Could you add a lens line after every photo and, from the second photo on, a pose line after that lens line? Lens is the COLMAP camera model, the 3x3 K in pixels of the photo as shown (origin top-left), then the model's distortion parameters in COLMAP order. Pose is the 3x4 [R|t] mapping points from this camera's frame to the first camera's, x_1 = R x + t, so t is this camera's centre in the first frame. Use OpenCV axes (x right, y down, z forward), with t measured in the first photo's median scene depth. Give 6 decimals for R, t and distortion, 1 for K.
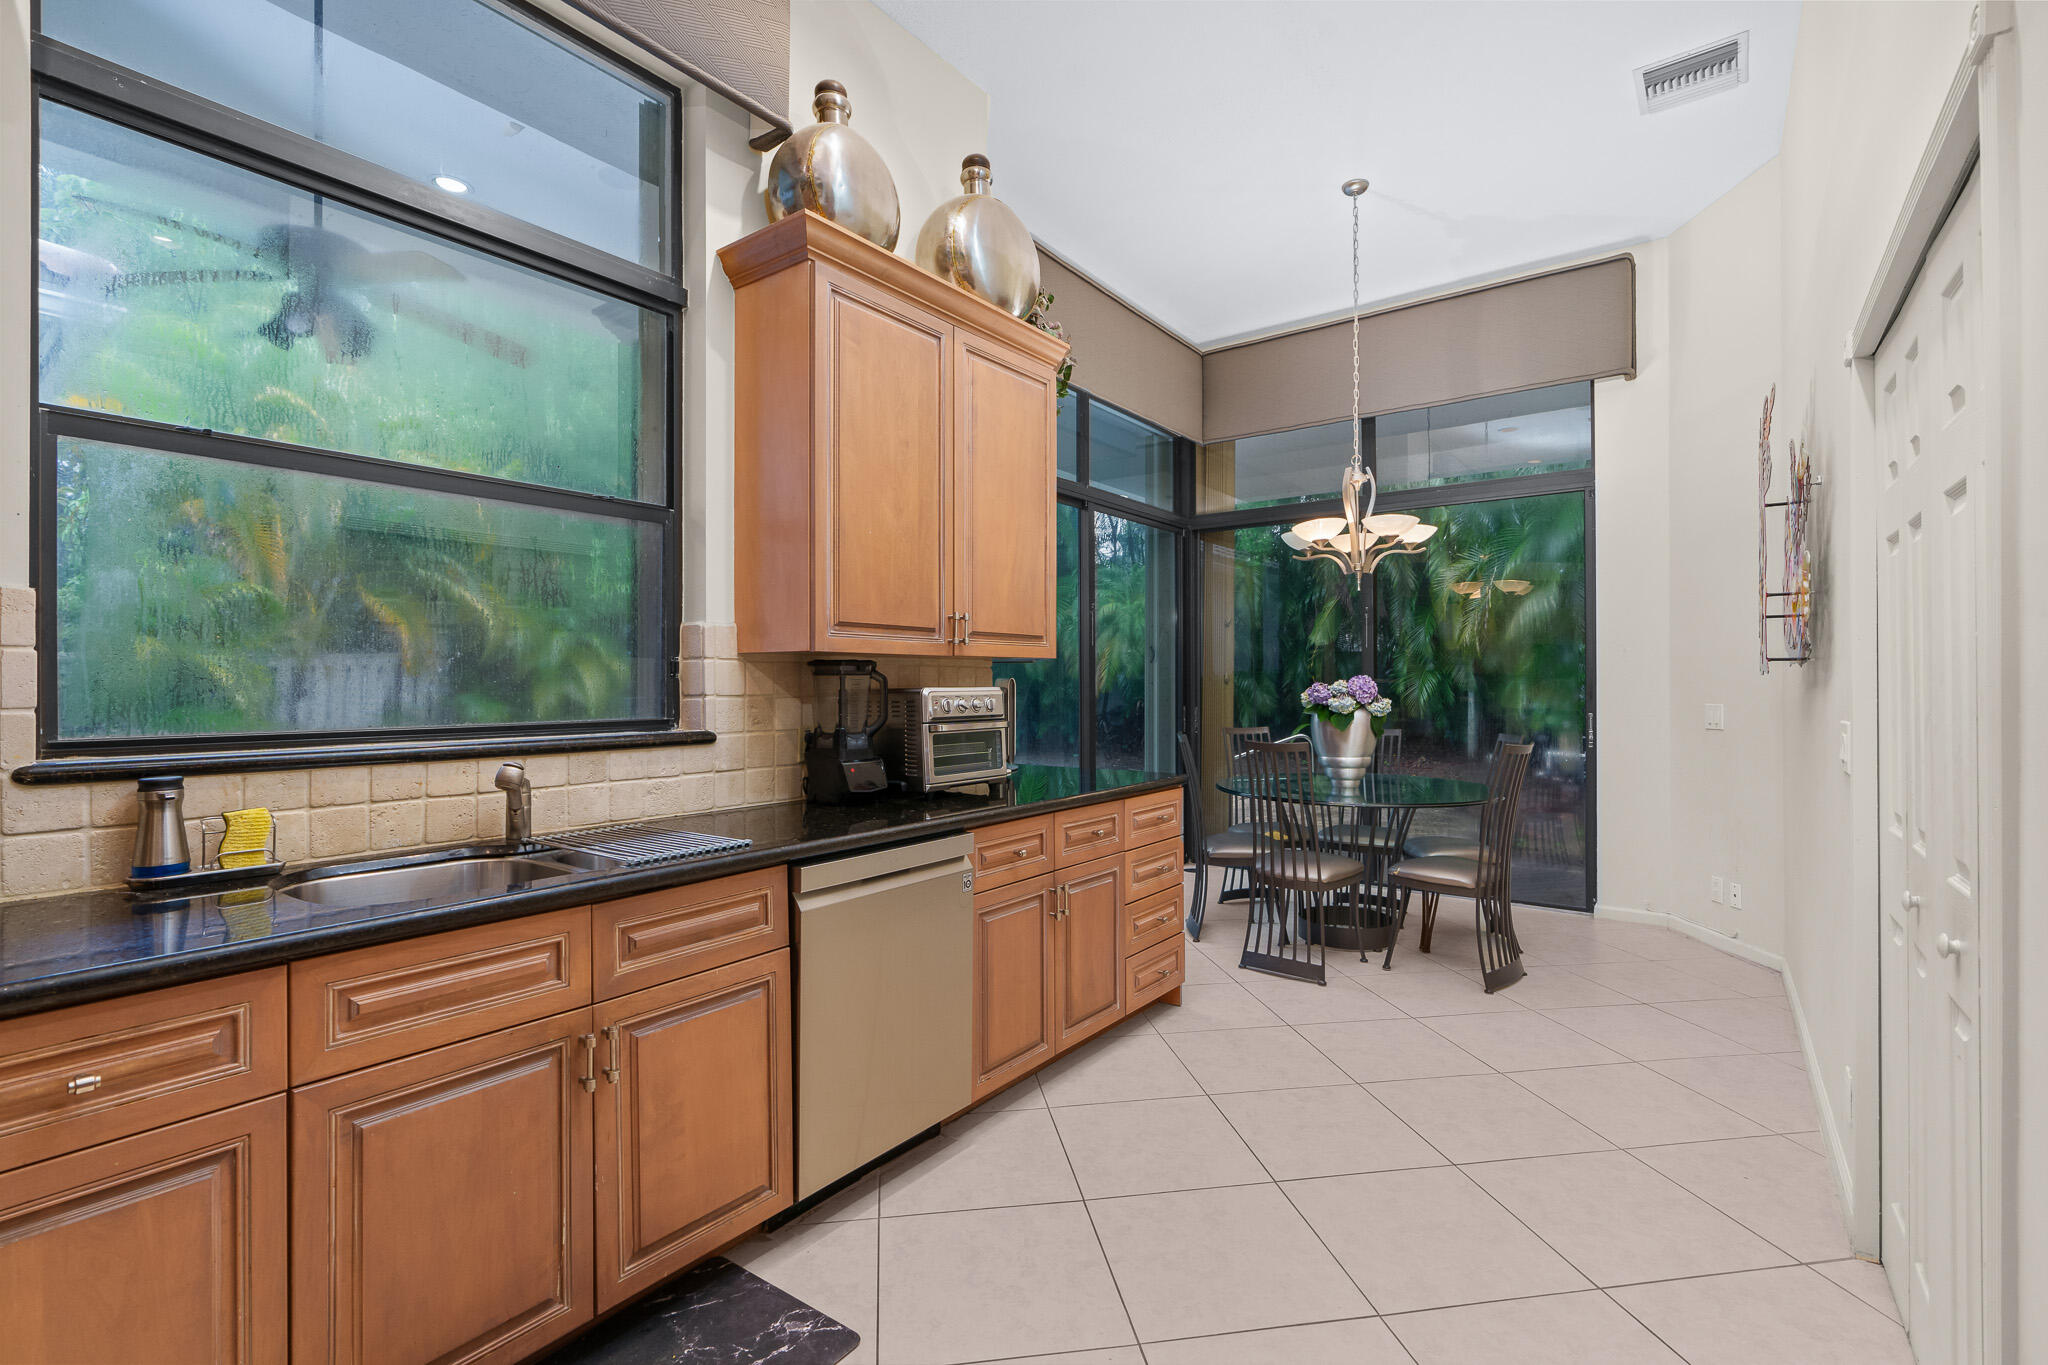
lens RADIAL K [[925.8, 0, 1026.1], [0, 925.8, 680.5], [0, 0, 1]] dist [-0.005241, 0.001222]
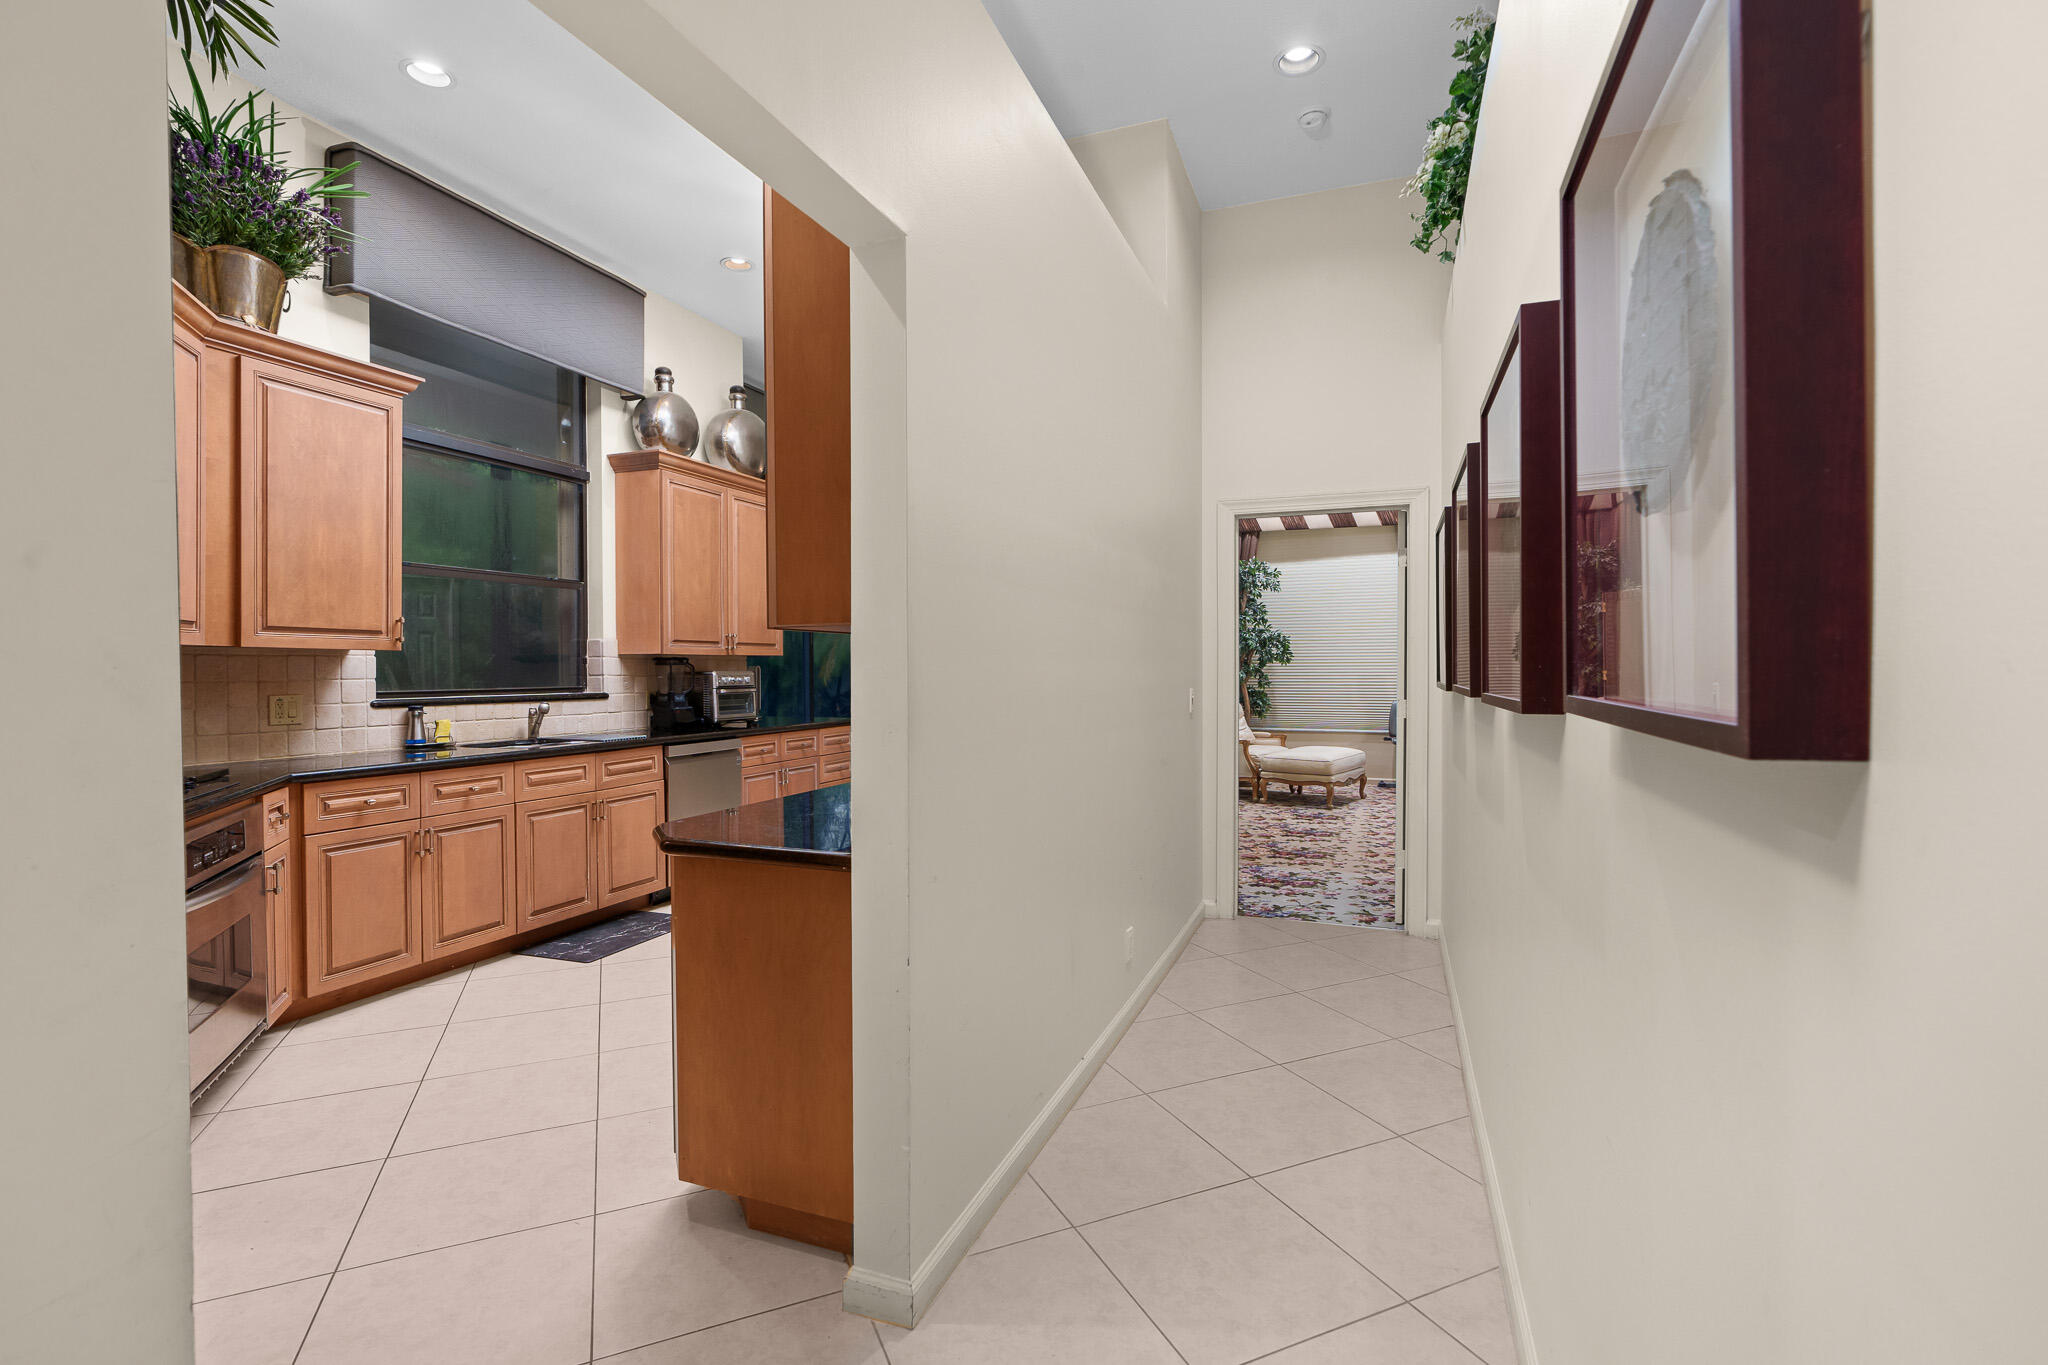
lens RADIAL K [[925.8, 0, 1026.1], [0, 925.8, 680.5], [0, 0, 1]] dist [-0.005241, 0.001222]
pose [[0.963026, -0.004951, 0.269362, 0.001598], [0.000705, 0.999874, 0.015857, -0.003251], [-0.269406, -0.015081, 0.962909, -1.062274]]
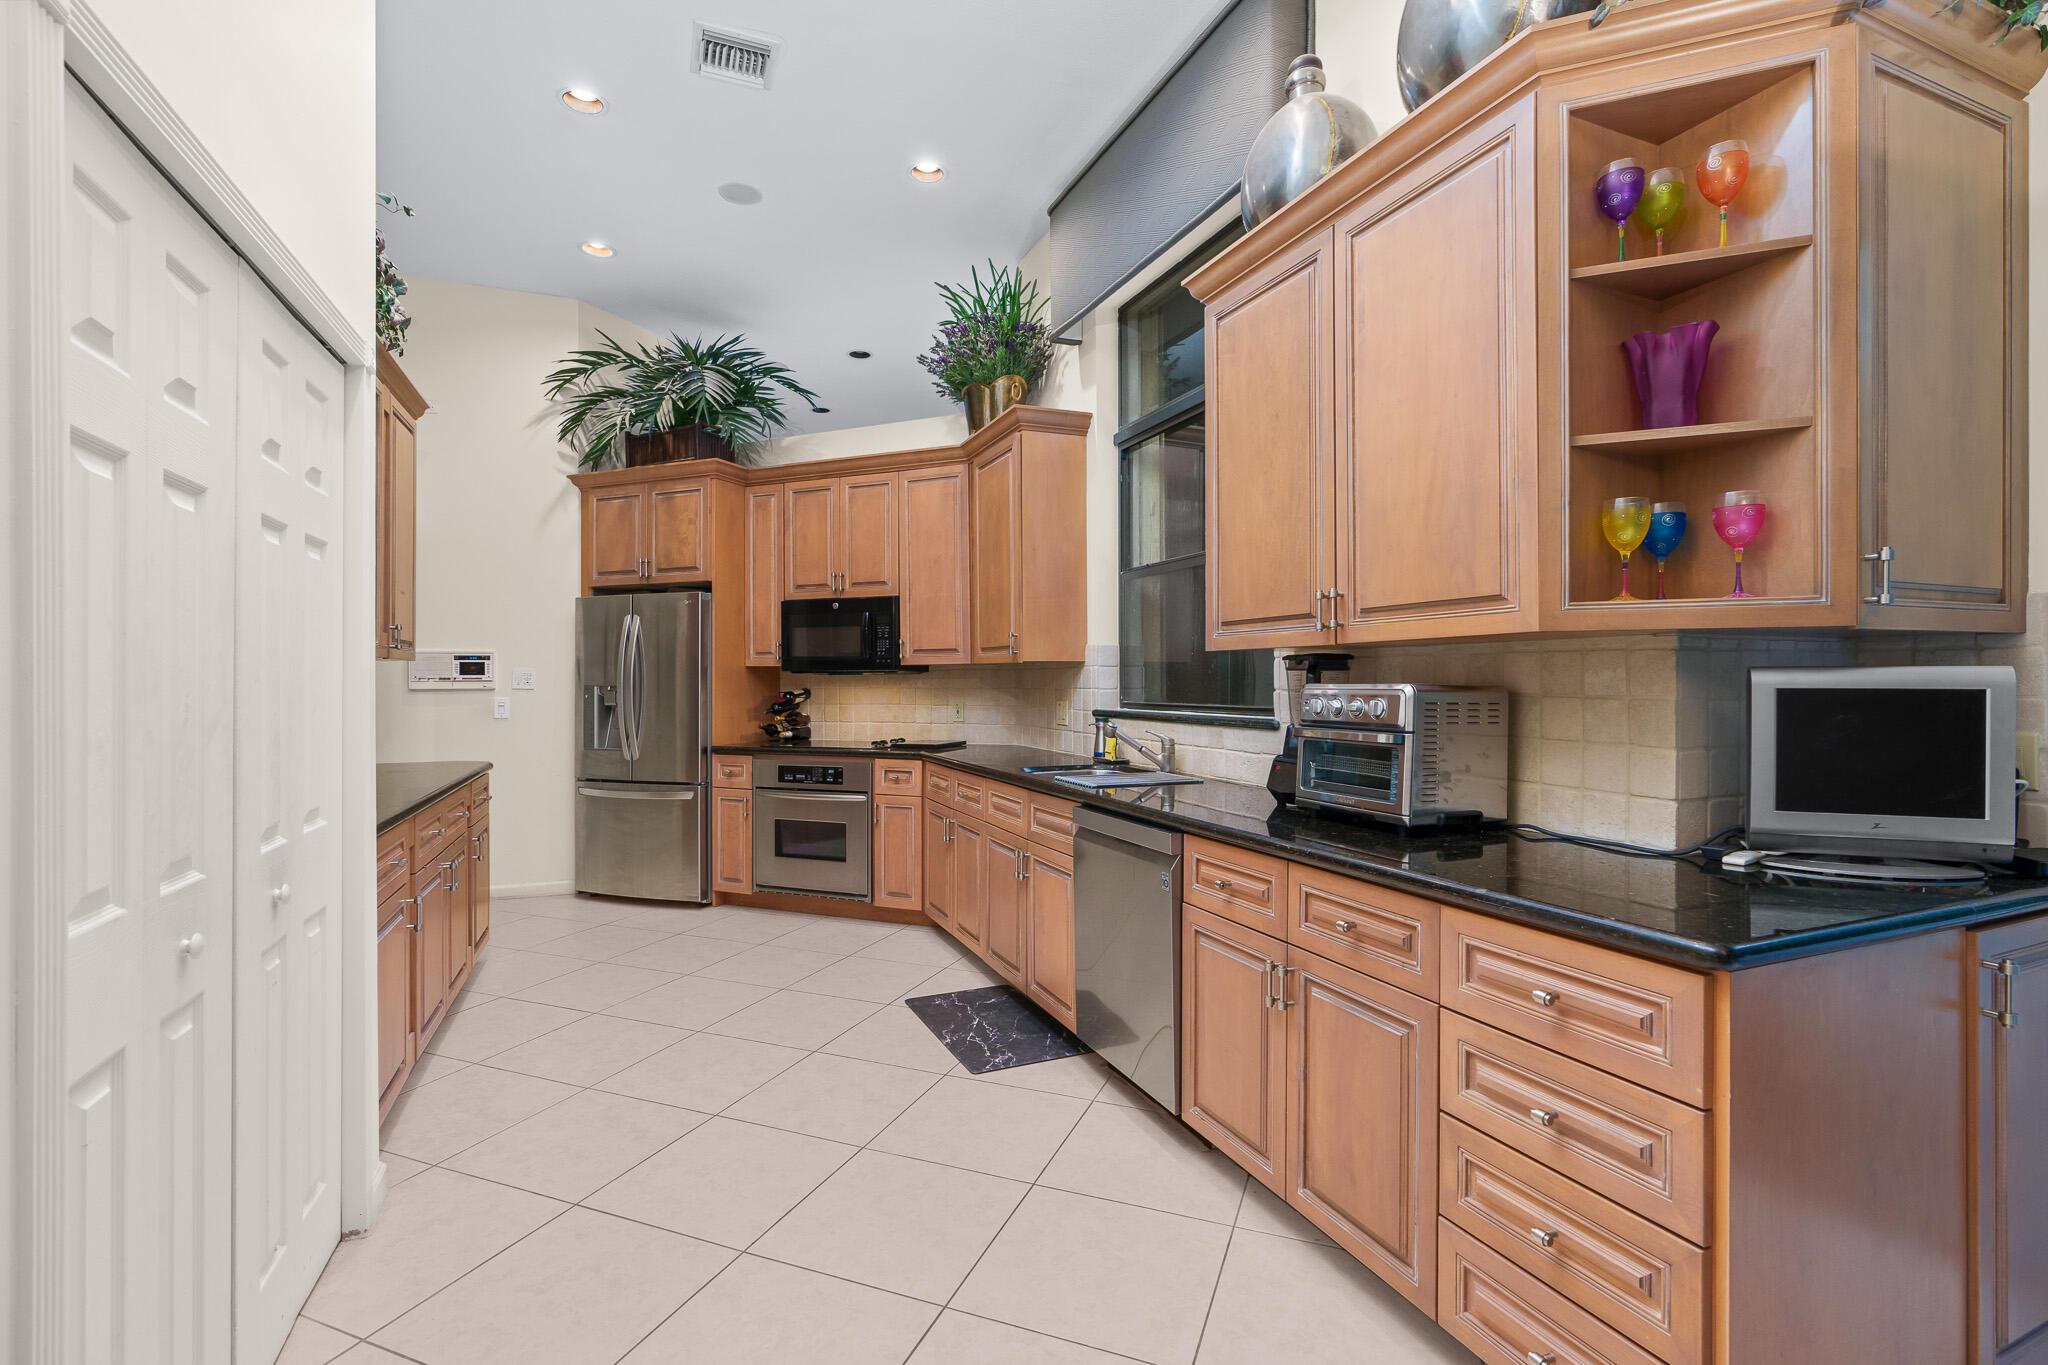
lens RADIAL K [[925.8, 0, 1026.1], [0, 925.8, 680.5], [0, 0, 1]] dist [-0.005241, 0.001222]
pose [[-0.508065, -0.000476, -0.861319, 0.720989], [0.001933, 0.999997, -0.001693, 0.005522], [0.861317, -0.002525, -0.508062, 1.153661]]
